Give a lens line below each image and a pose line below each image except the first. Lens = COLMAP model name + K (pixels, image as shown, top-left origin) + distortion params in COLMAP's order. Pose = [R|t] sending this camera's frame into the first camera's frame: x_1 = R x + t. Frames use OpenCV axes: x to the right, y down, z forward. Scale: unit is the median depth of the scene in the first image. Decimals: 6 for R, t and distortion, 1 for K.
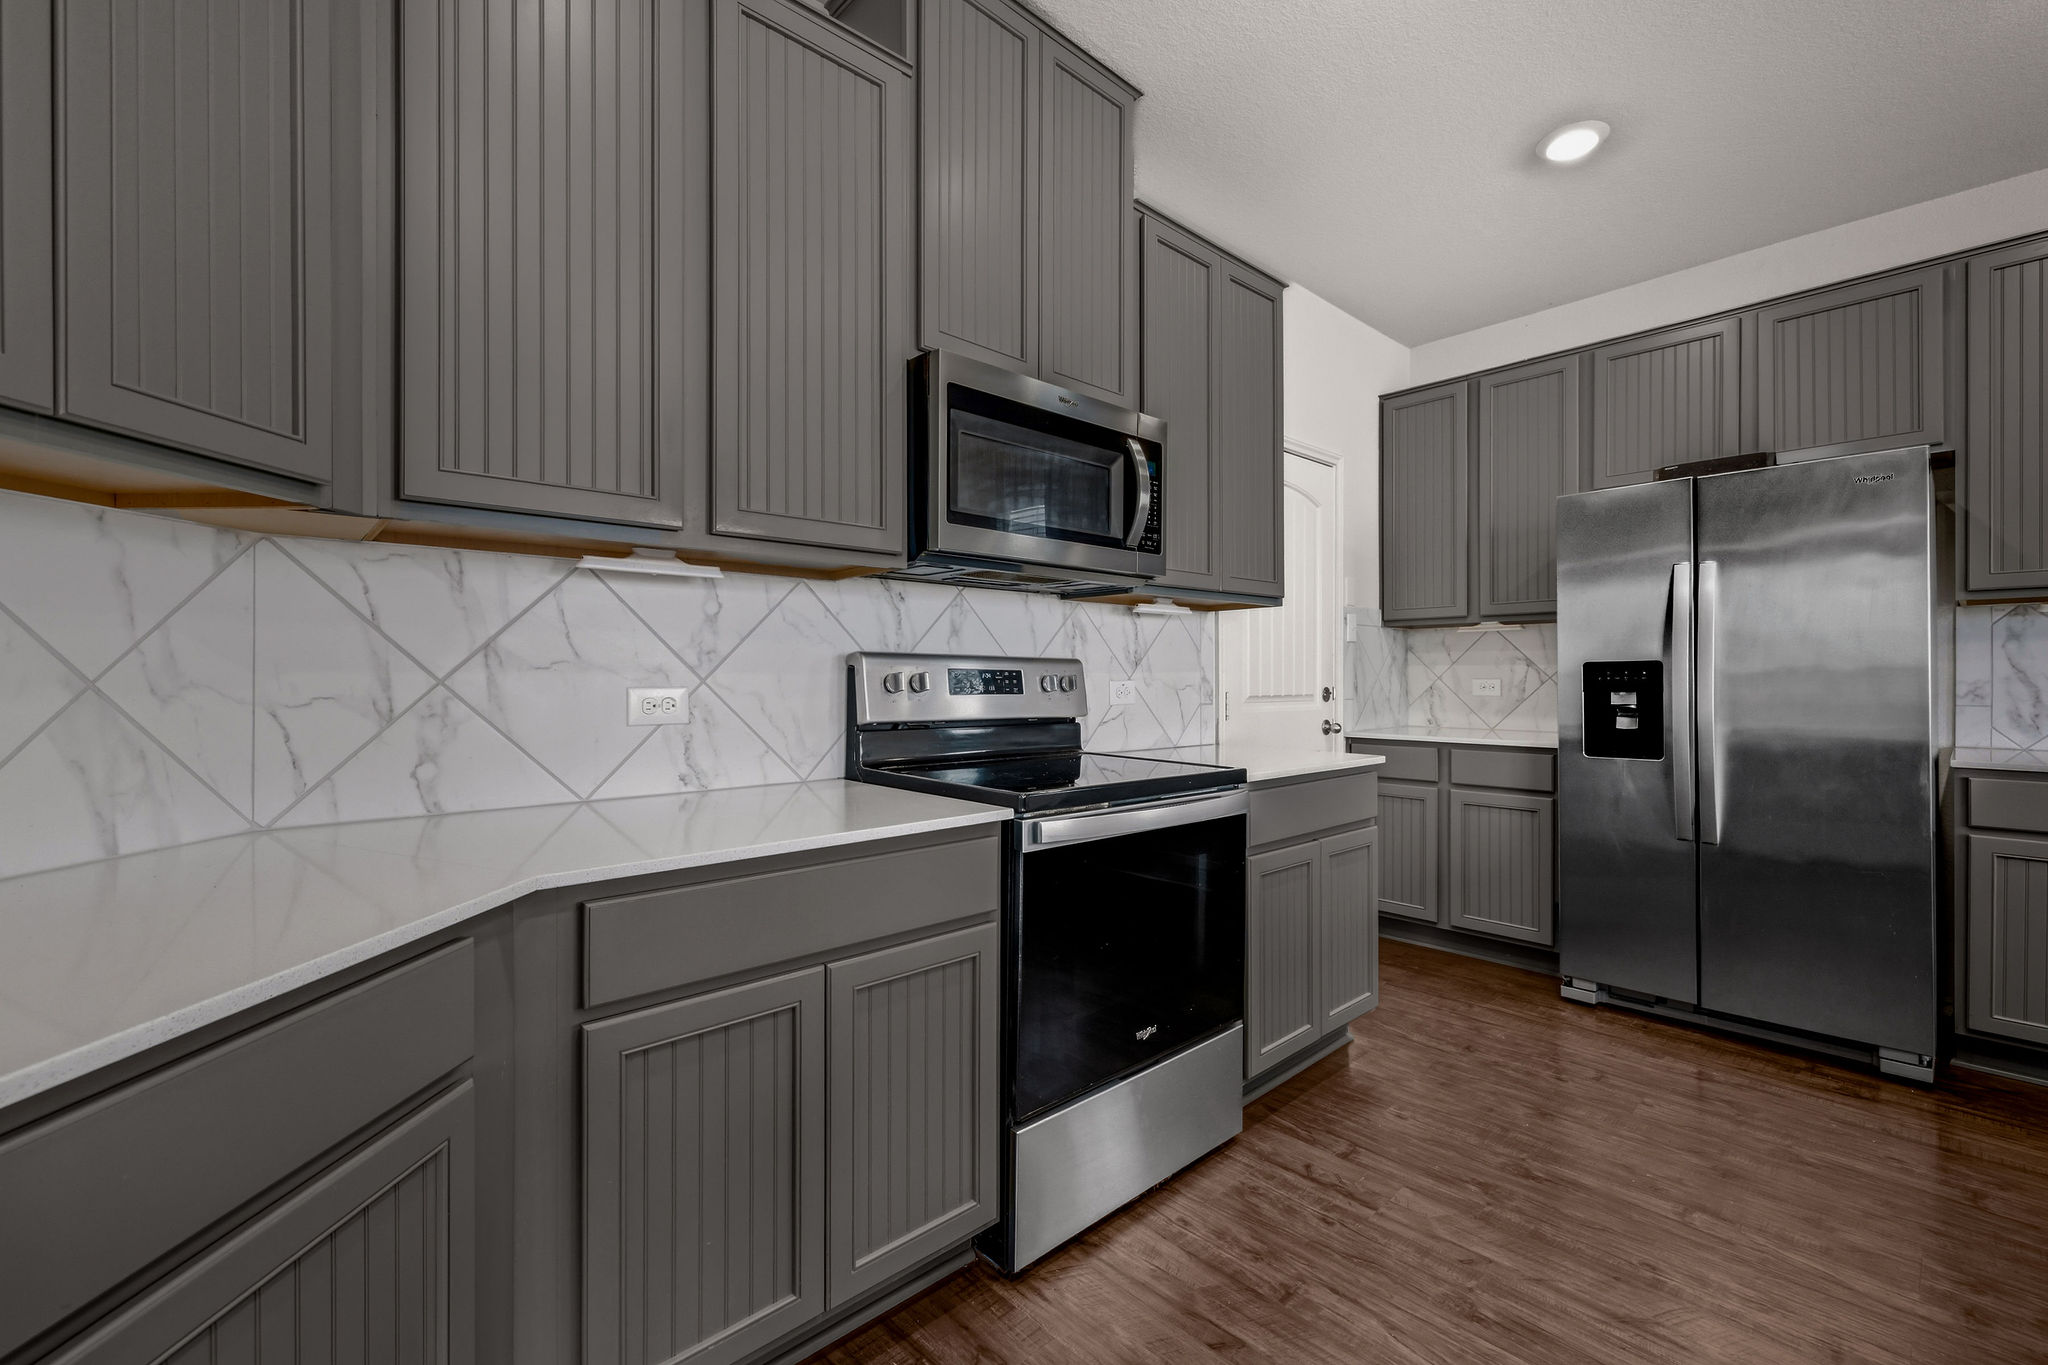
lens RADIAL K [[867.2, 0, 1024.0], [0, 867.2, 682.5], [0, 0, 1]] dist [0.001267, 0.000346]
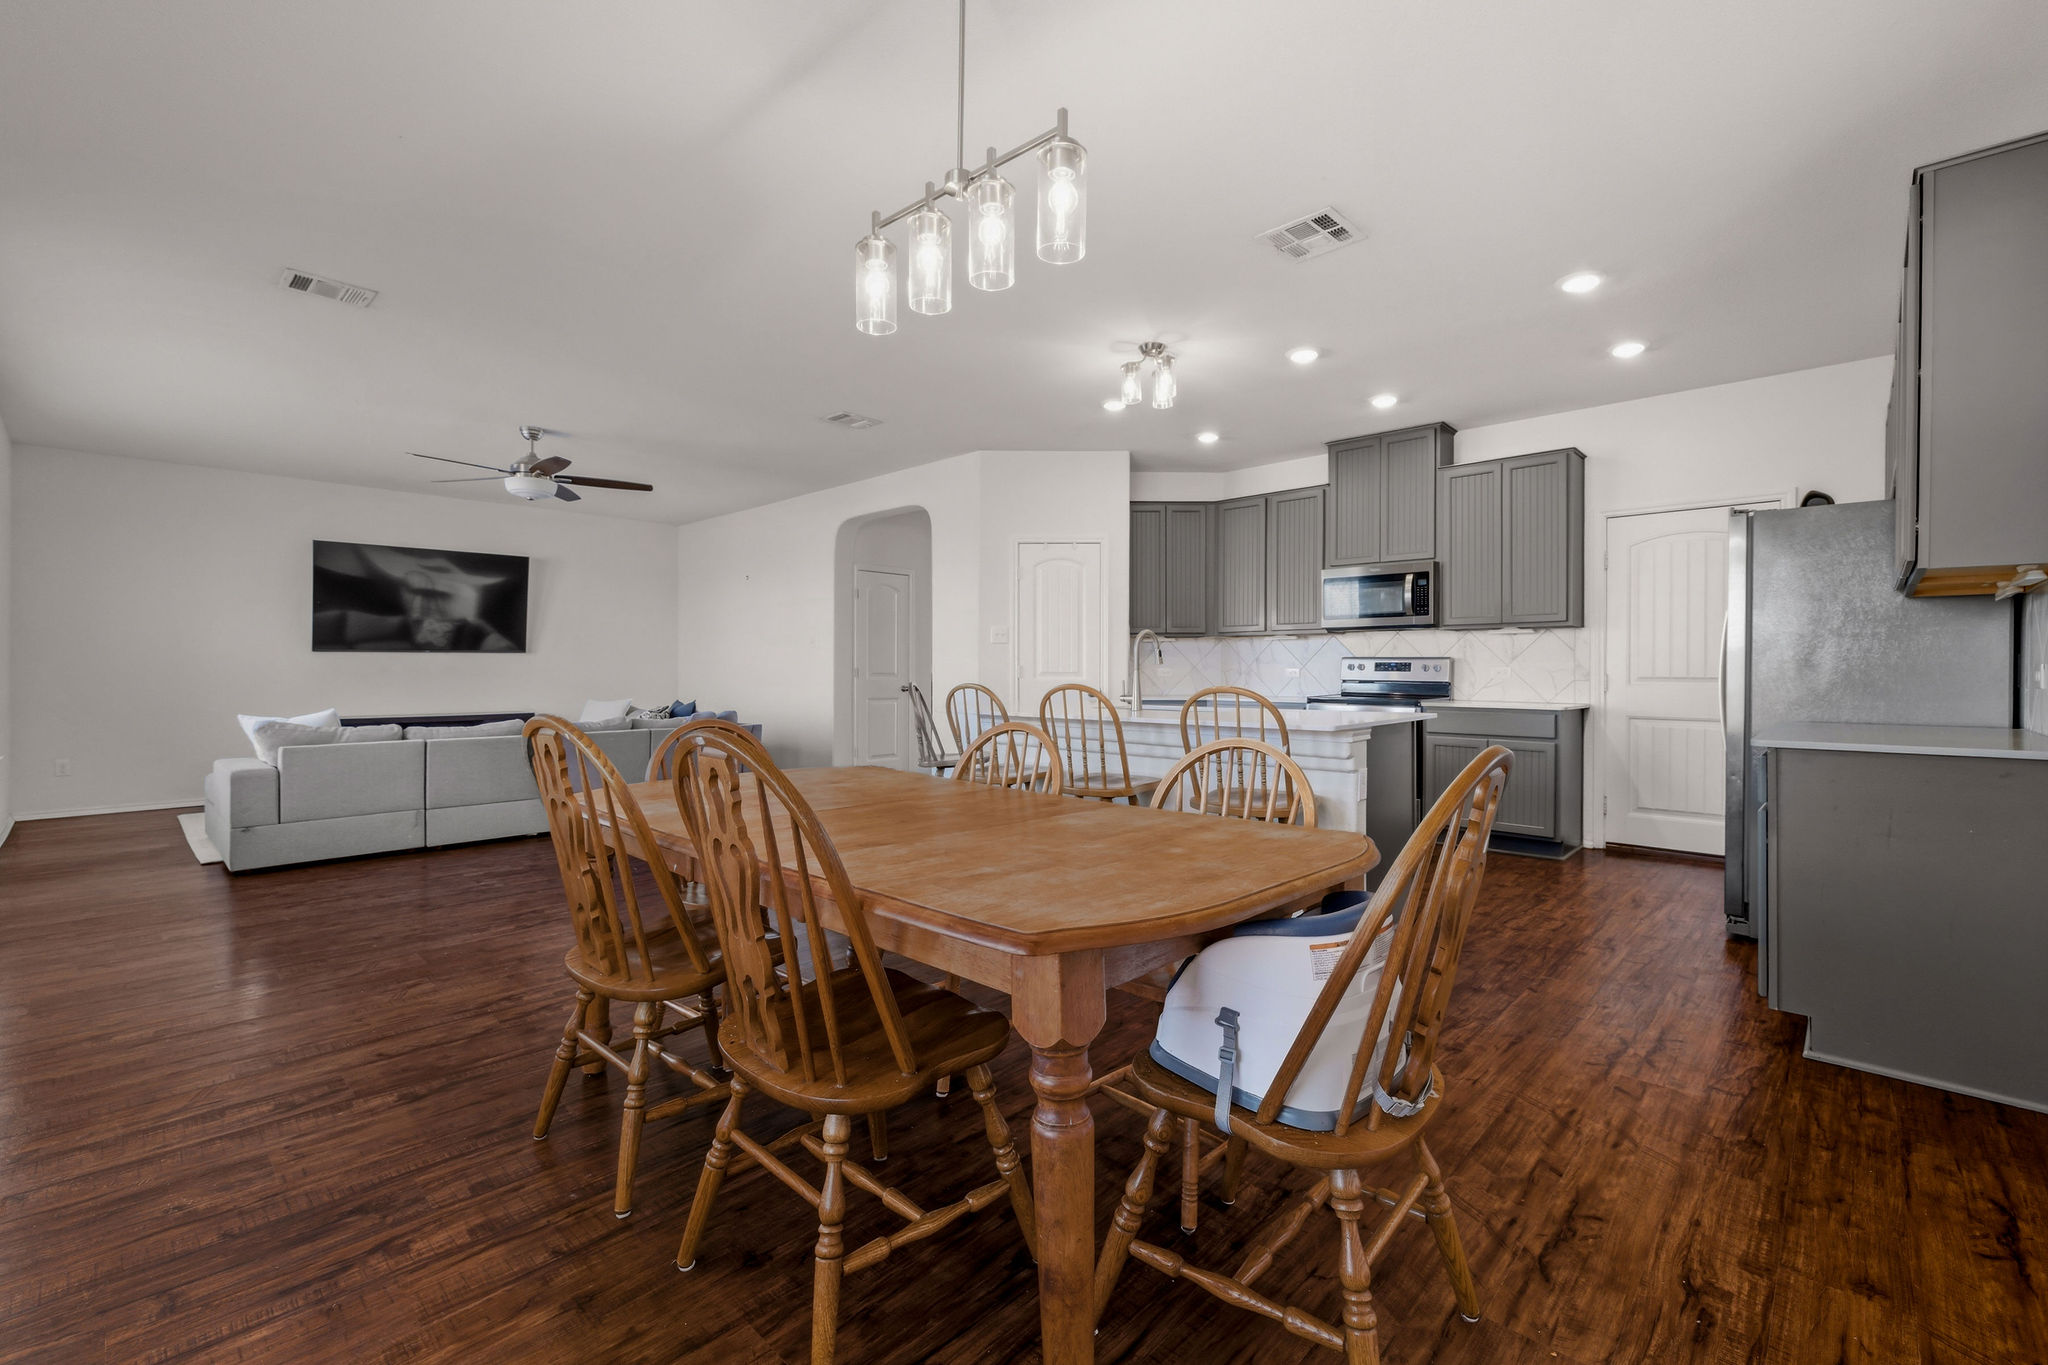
lens RADIAL K [[878.8, 0, 1045.6], [0, 878.8, 674.1], [0, 0, 1]] dist [-0.000849, -0.000035]
pose [[0.078104, 0.006485, -0.996924, 2.461191], [-0.007925, 0.999951, 0.005884, 0.013360], [0.996914, 0.007441, 0.078152, -0.268046]]
